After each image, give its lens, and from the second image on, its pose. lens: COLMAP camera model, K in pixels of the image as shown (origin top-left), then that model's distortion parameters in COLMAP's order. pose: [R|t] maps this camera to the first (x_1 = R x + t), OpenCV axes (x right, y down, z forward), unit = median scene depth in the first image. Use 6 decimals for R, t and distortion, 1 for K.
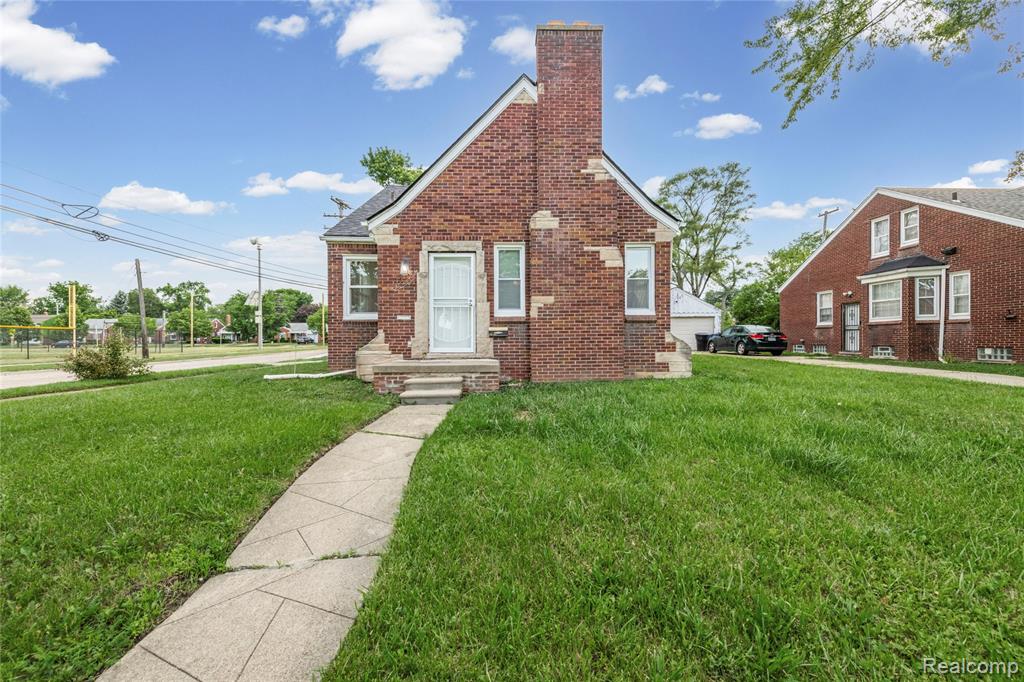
lens RADIAL K [[410.0, 0, 515.1], [0, 410.0, 325.1], [0, 0, 1]] dist [0.013965, 0.000035]
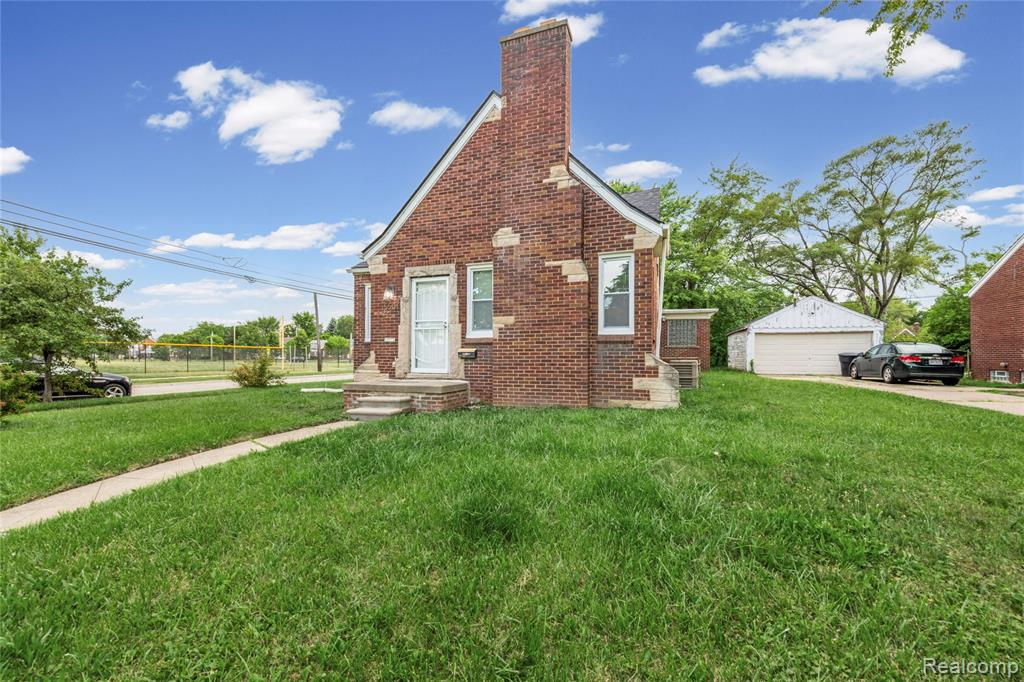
lens RADIAL K [[417.7, 0, 512.0], [0, 417.7, 341.0], [0, 0, 1]] dist [0.011375, -0.000104]
pose [[0.931718, -0.007789, -0.363099, 0.424760], [0.005966, 0.999963, -0.006141, -0.006334], [0.363134, 0.003556, 0.931730, 0.088340]]
